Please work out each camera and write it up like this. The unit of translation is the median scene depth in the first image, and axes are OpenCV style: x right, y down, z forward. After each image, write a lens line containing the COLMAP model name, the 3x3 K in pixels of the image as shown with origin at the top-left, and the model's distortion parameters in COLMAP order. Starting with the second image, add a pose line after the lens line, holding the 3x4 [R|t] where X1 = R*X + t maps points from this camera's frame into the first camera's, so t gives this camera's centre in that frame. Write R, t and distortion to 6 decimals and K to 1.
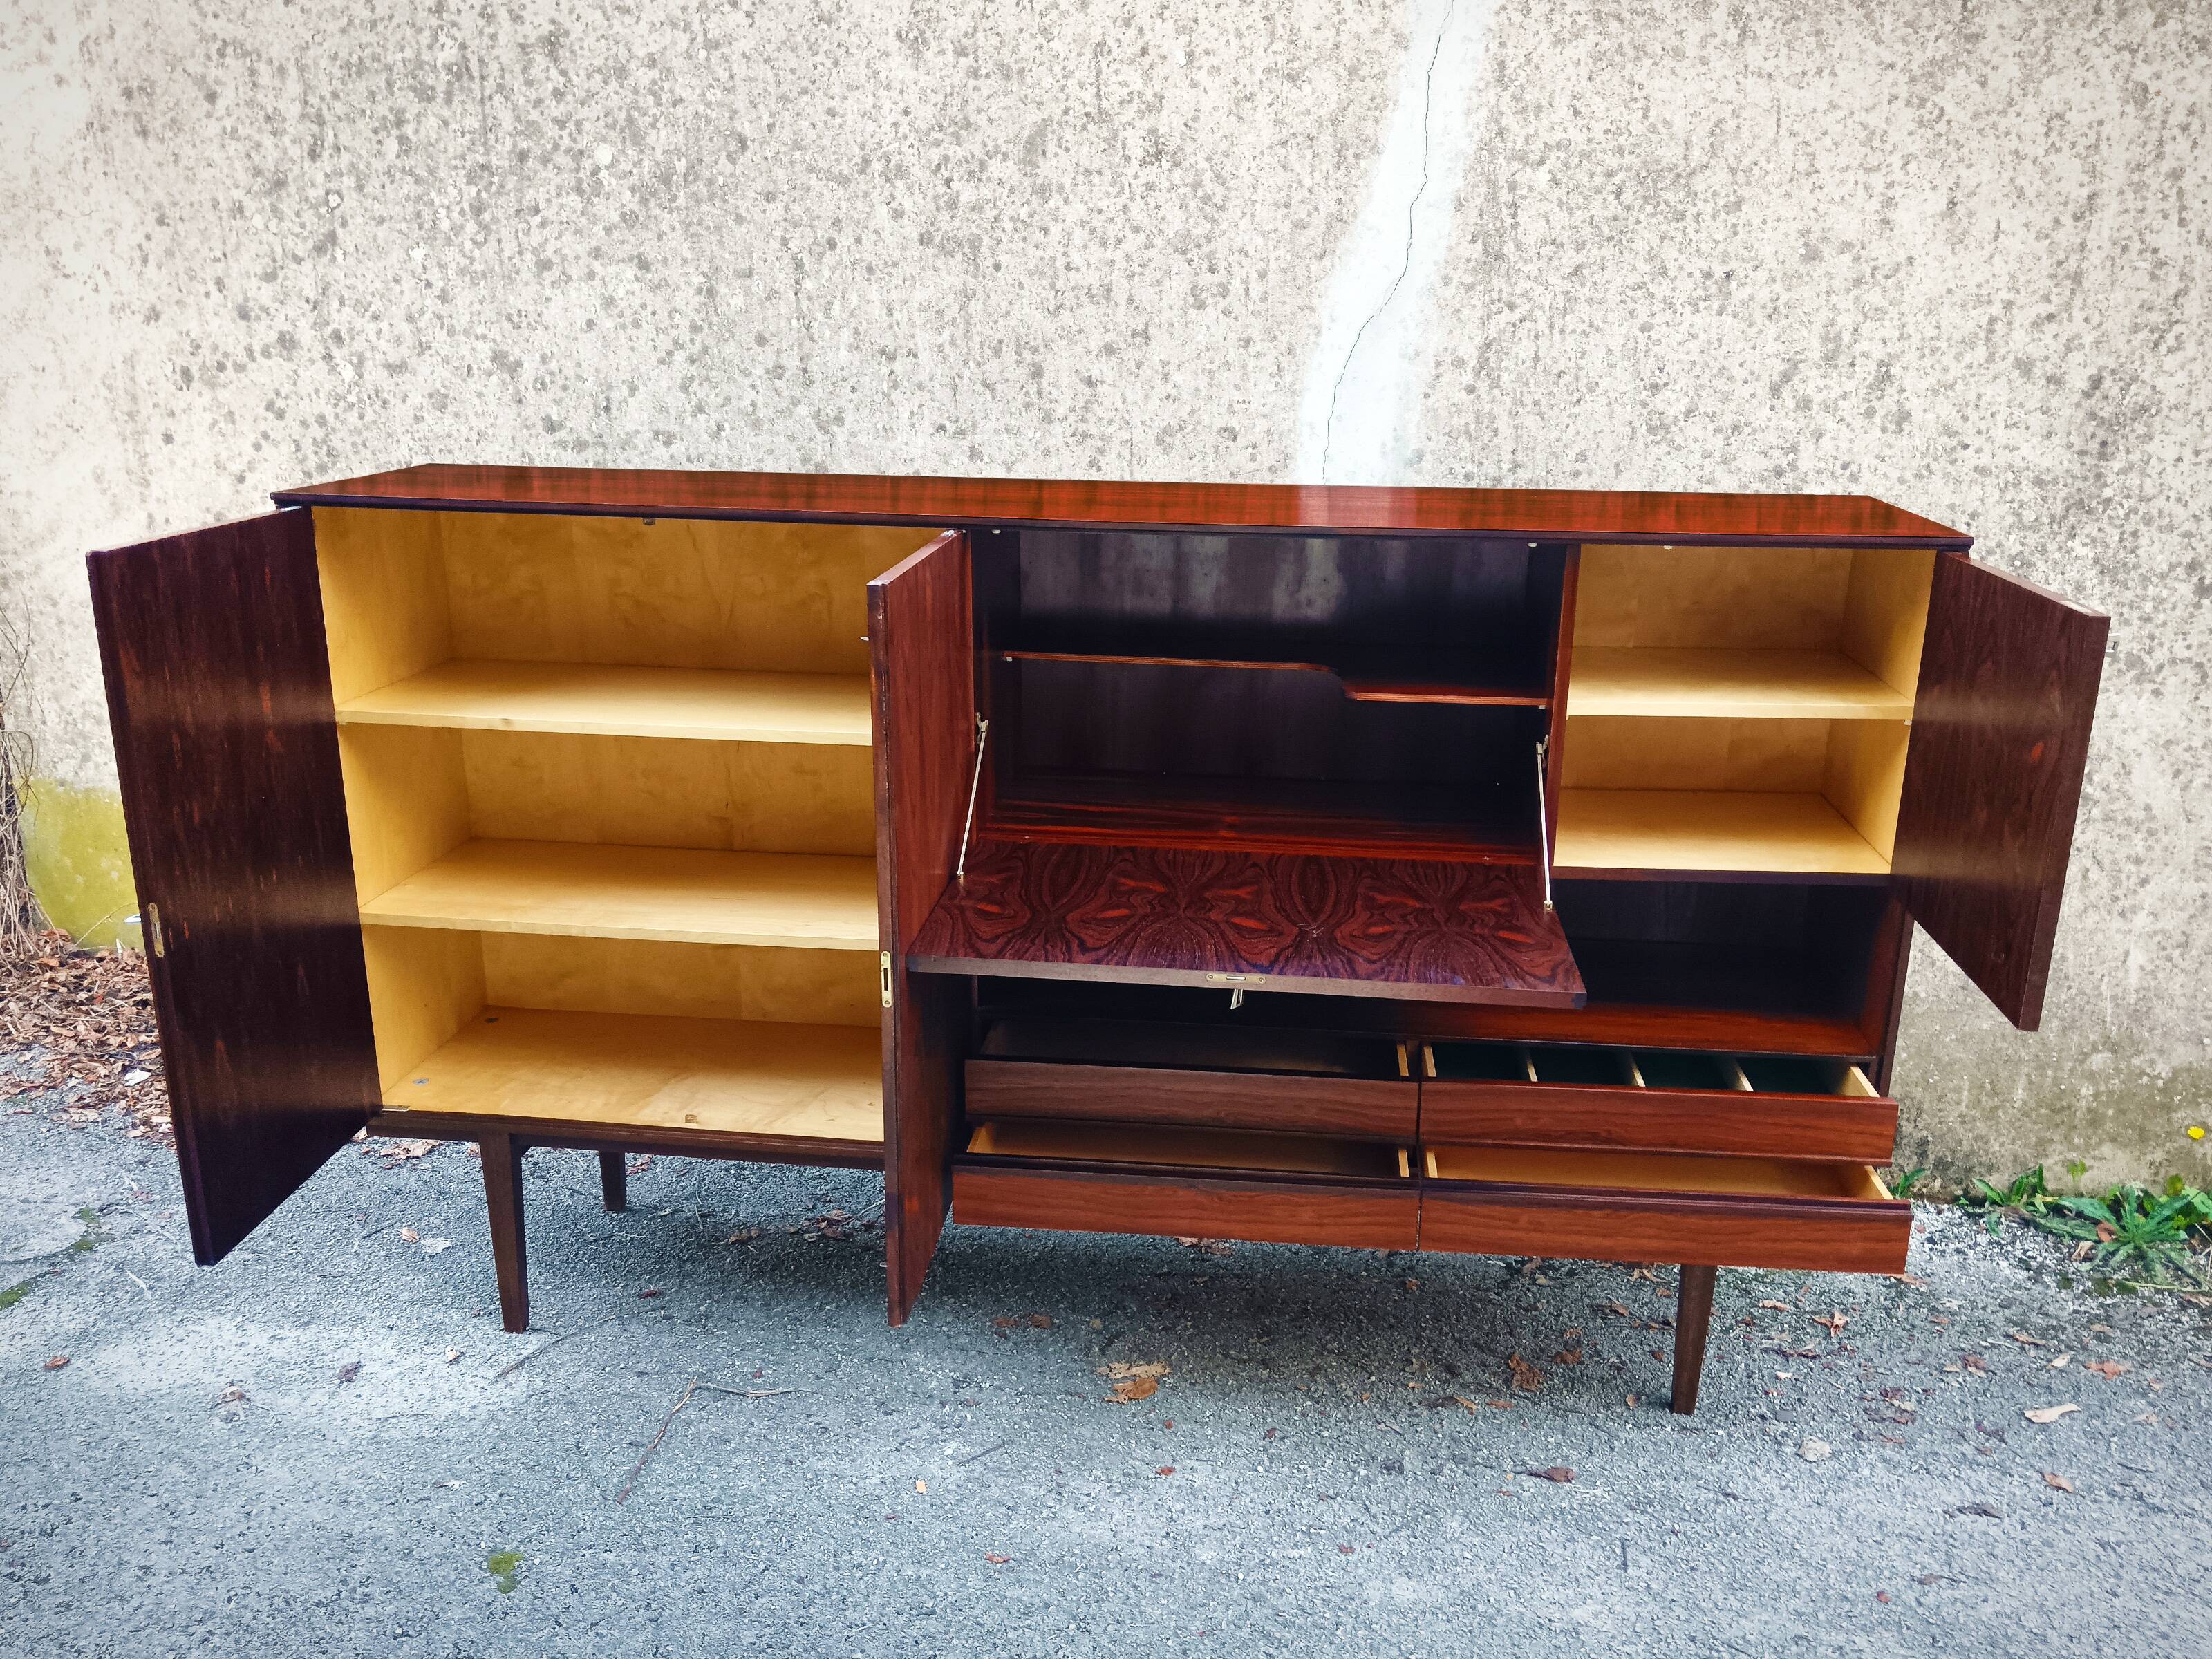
lens RADIAL K [[1806.6, 0, 1118.5], [0, 1806.6, 844.8], [0, 0, 1]] dist [0.003143, 0.007132]
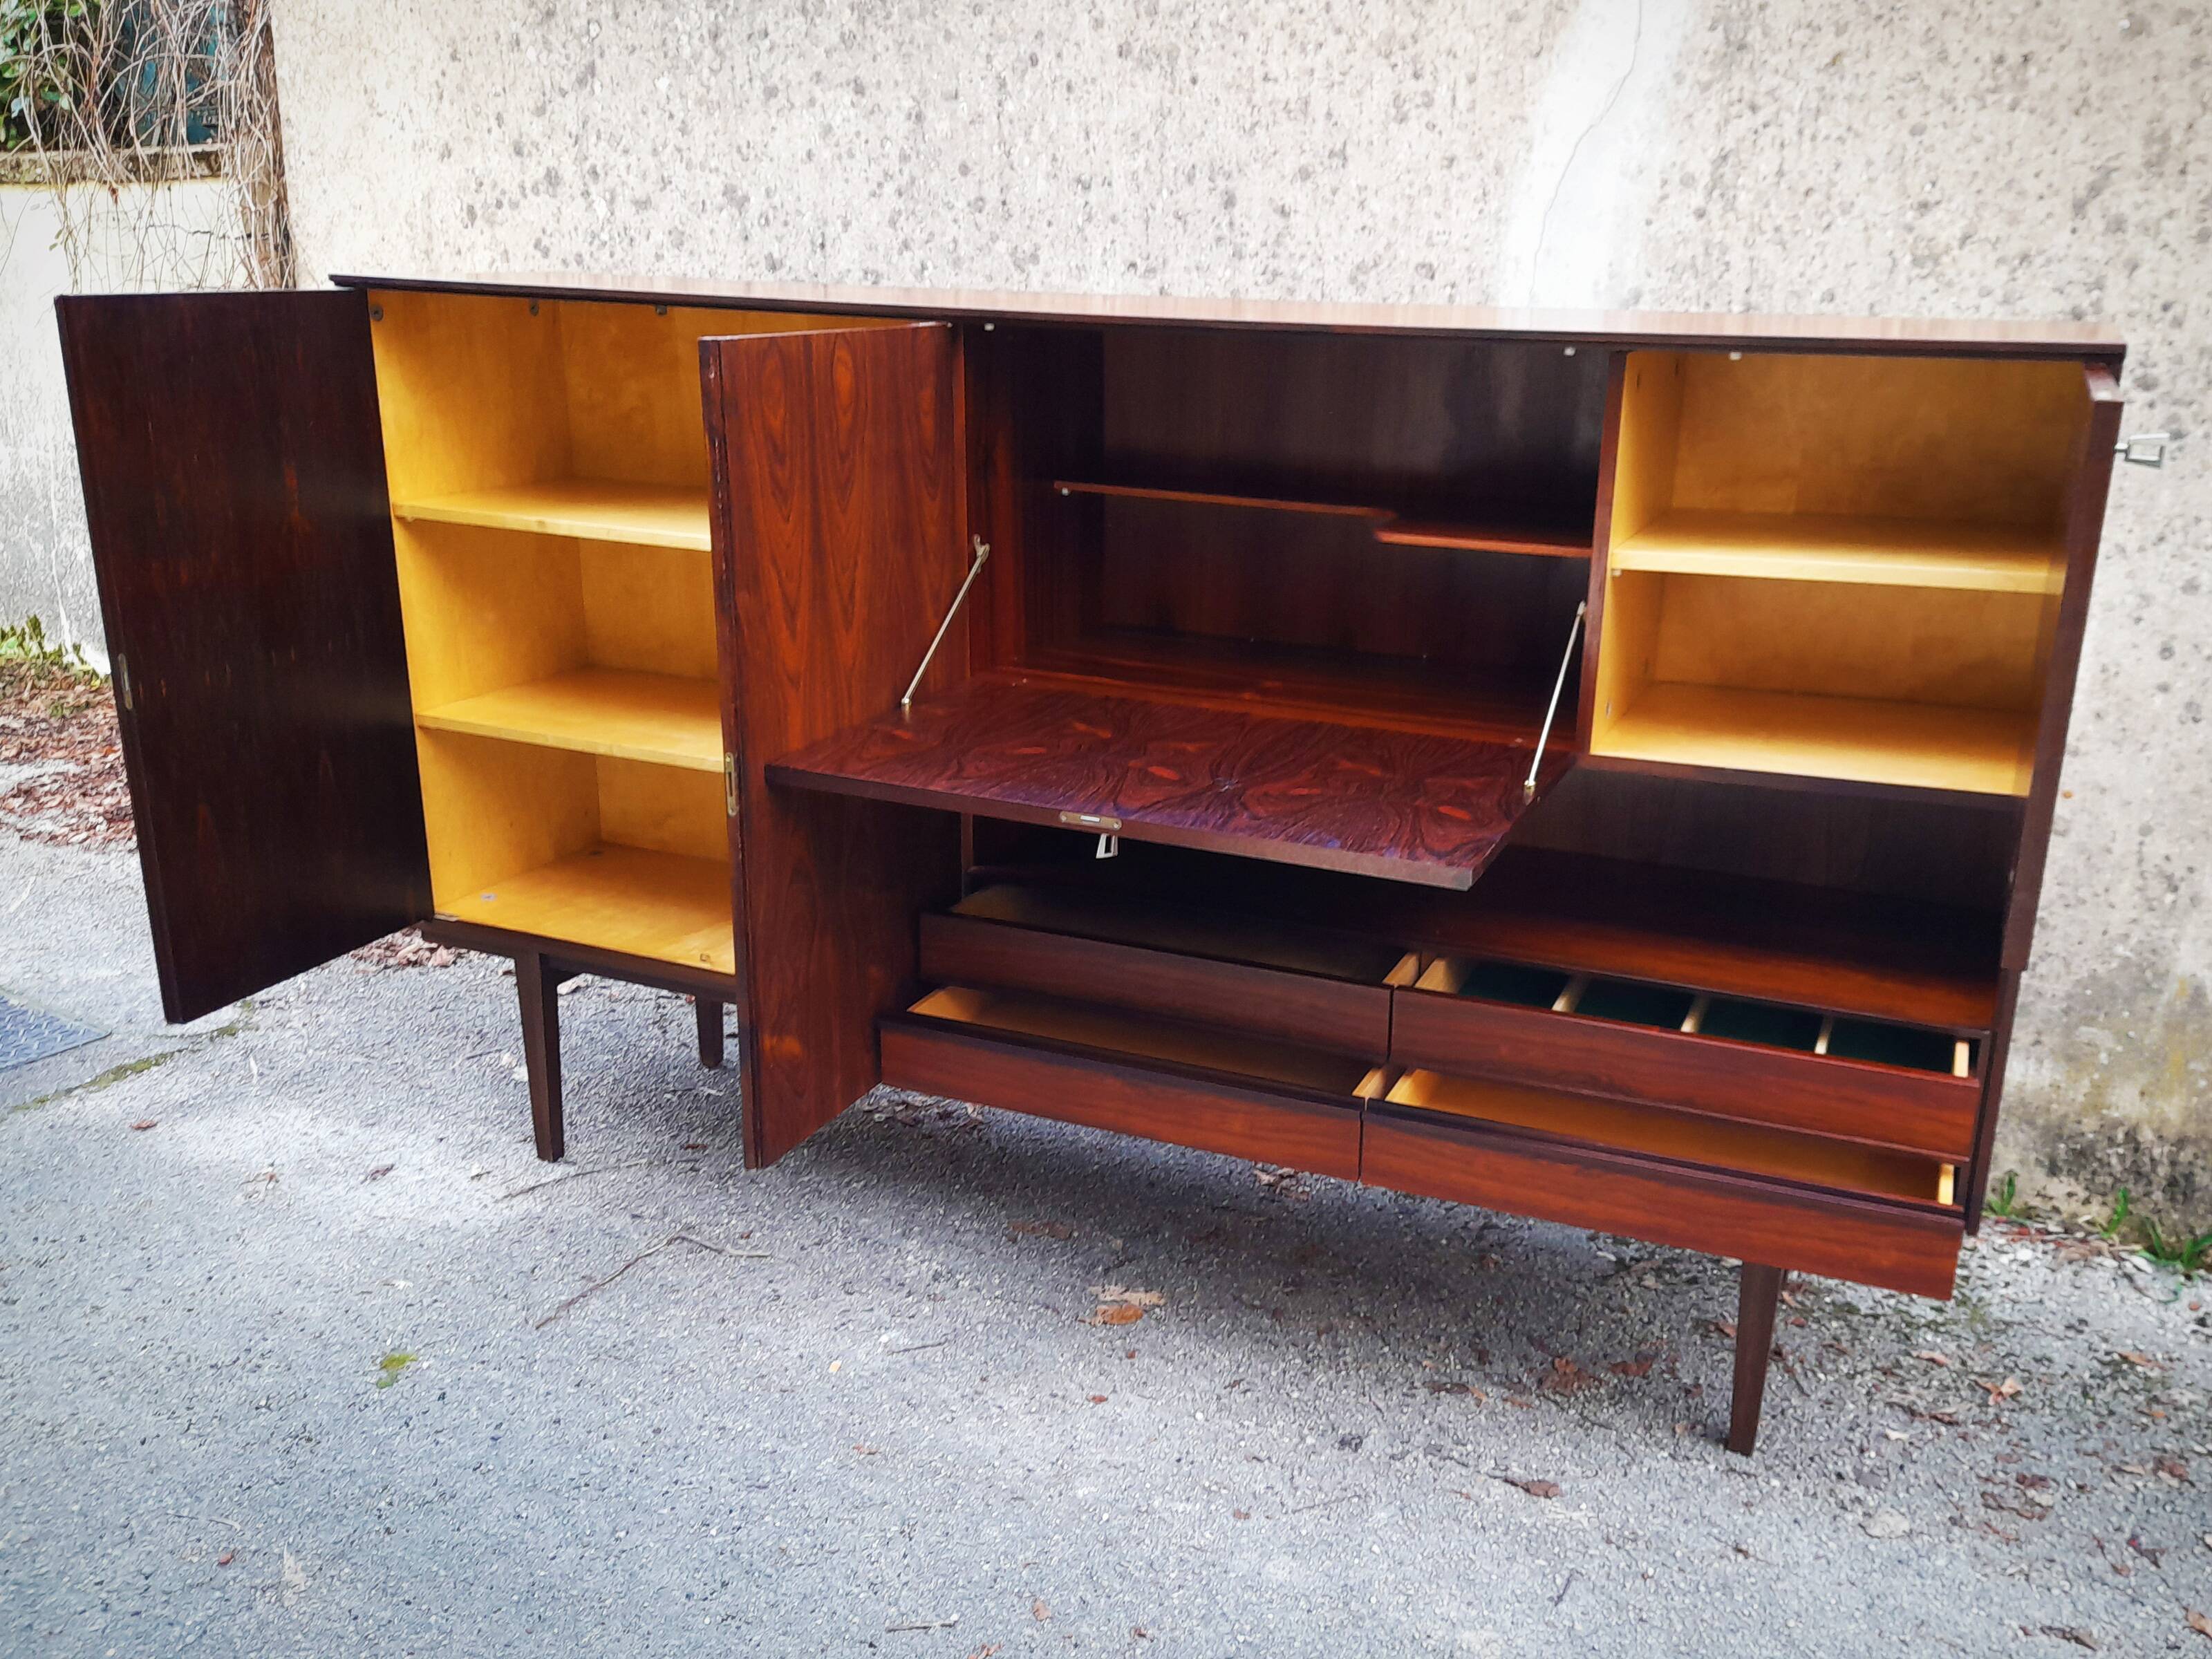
lens RADIAL K [[1925.7, 0, 1181.5], [0, 1925.7, 872.4], [0, 0, 1]] dist [0.060449, -0.063154]
pose [[0.955920, 0.099837, -0.276133, 0.252972], [-0.095303, 0.995001, 0.029823, 0.046324], [0.277730, -0.002192, 0.960657, 0.080563]]
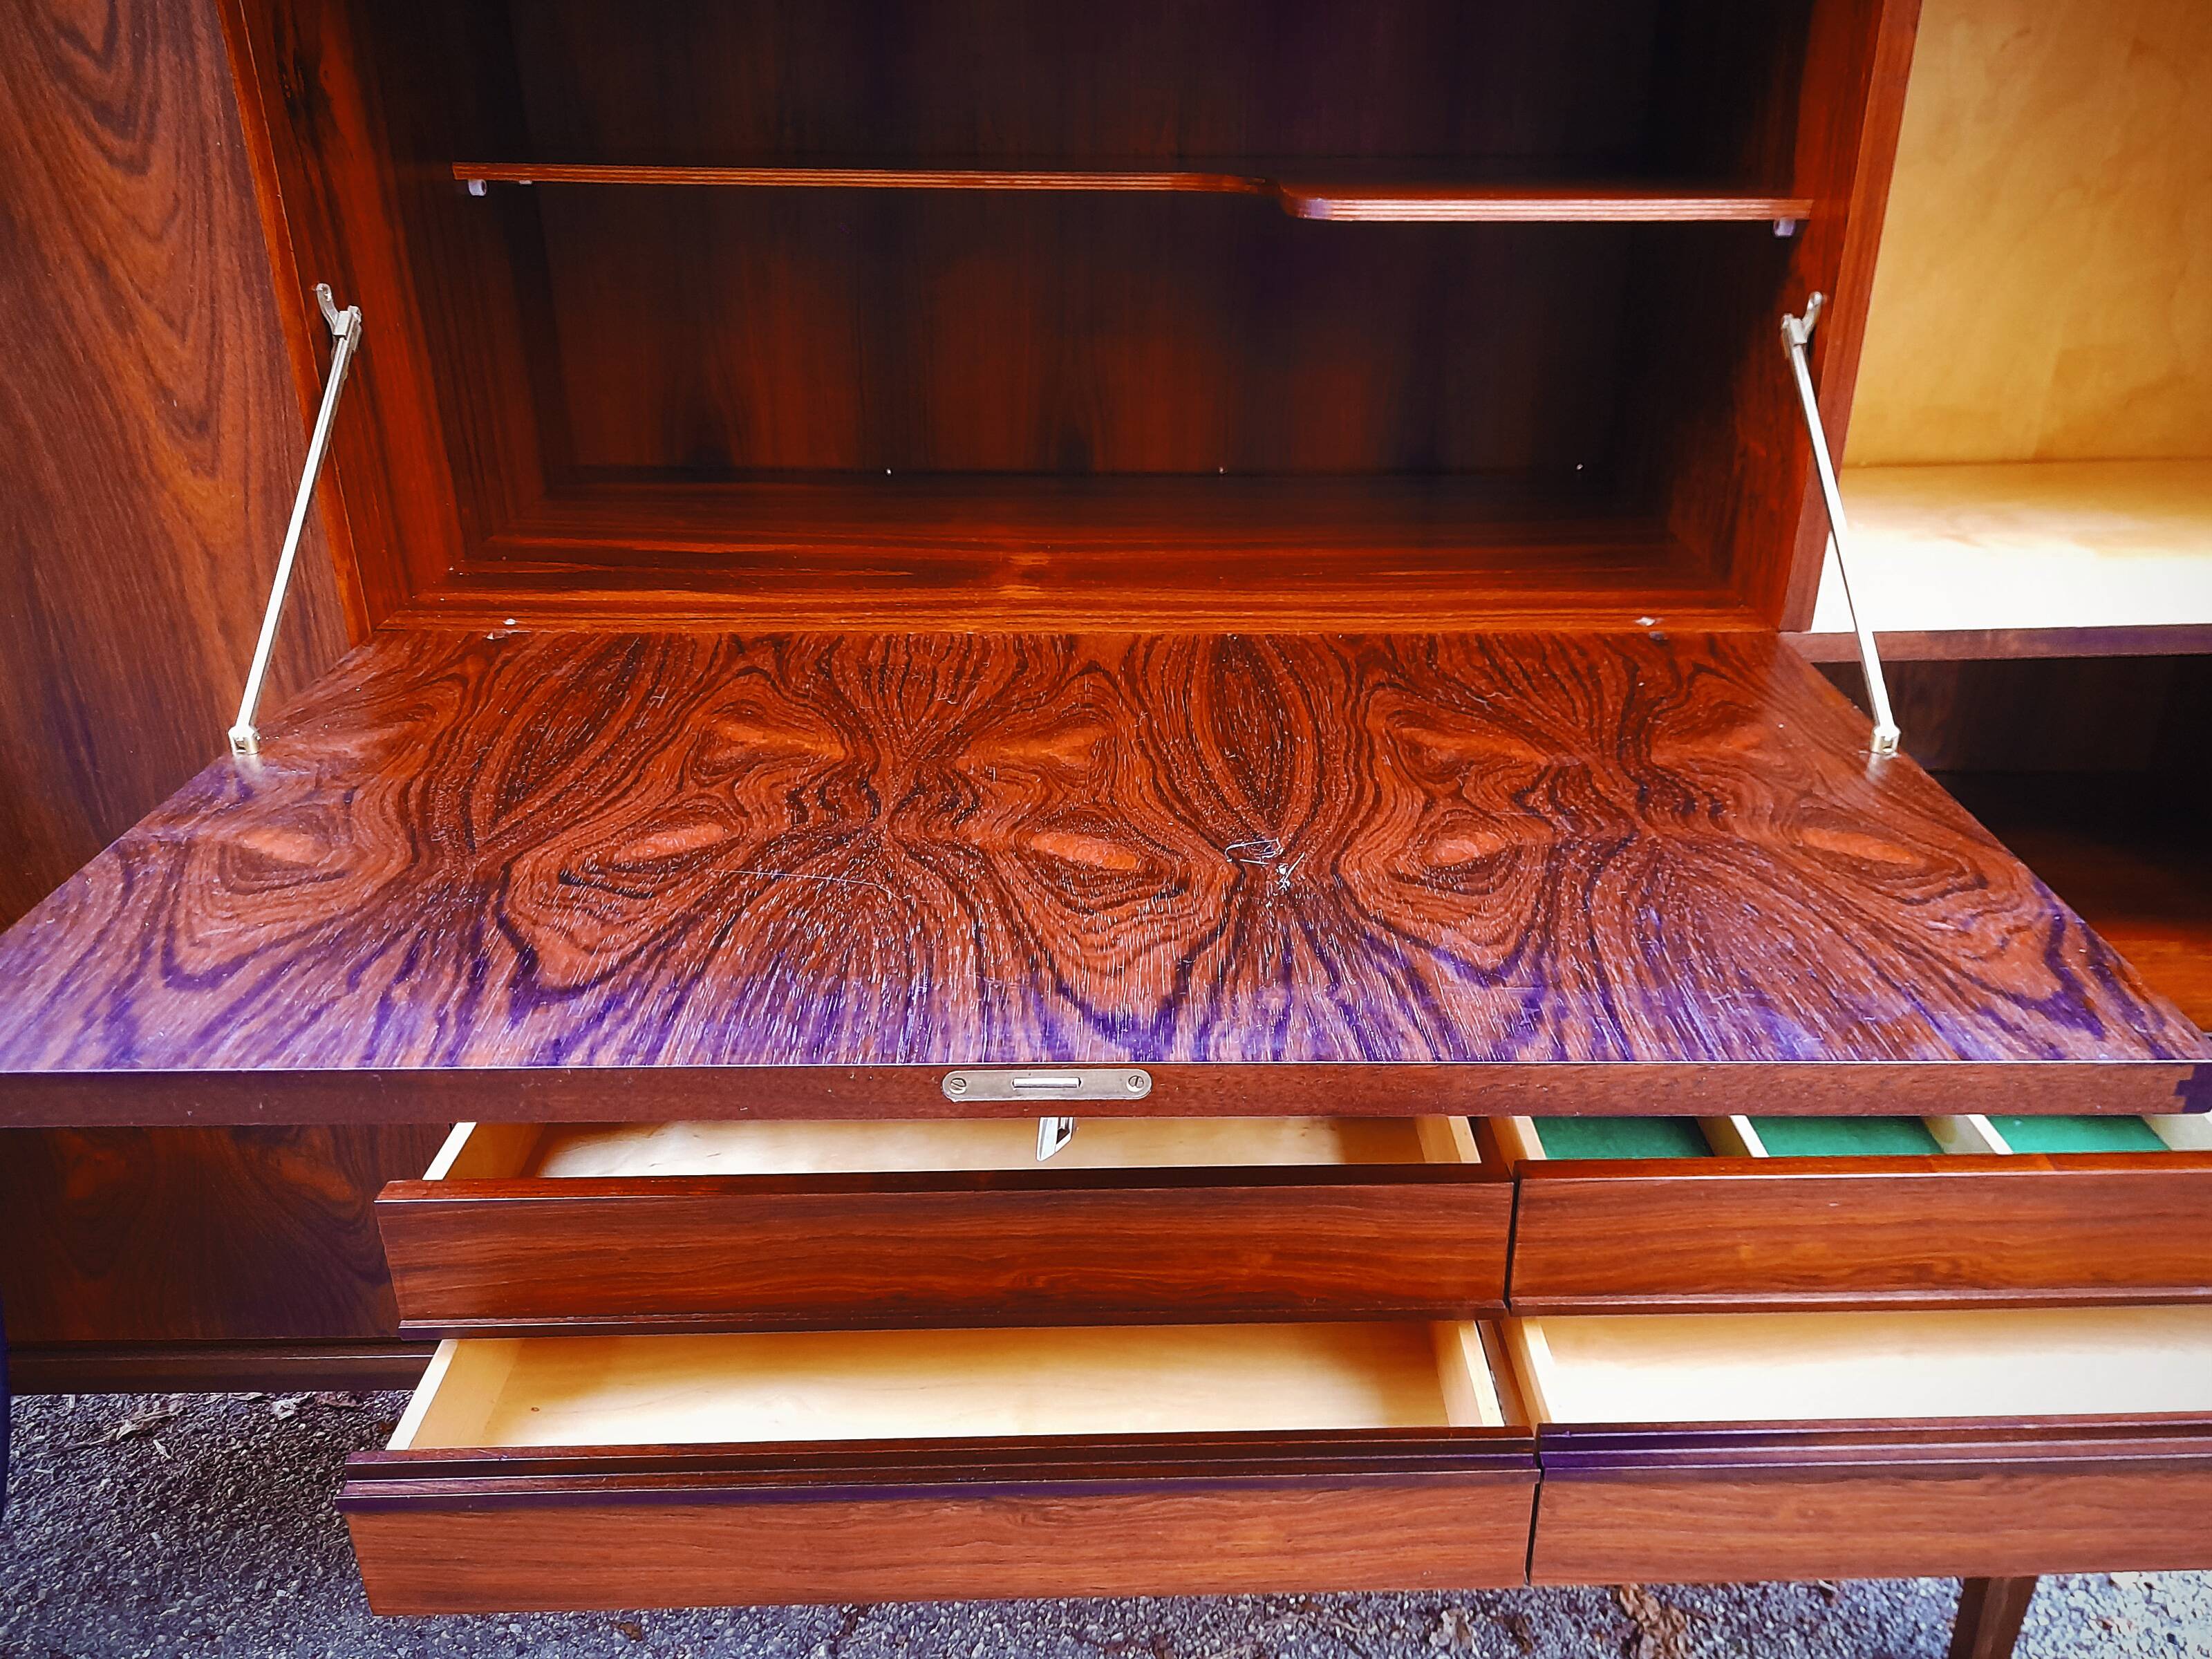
lens RADIAL K [[1806.6, 0, 1107.8], [0, 1806.6, 875.9], [0, 0, 1]] dist [0.003143, 0.007132]
pose [[0.995217, -0.056682, 0.079565, 0.037316], [0.045440, 0.989582, 0.136613, 0.002113], [-0.086480, -0.132344, 0.987424, 0.501873]]
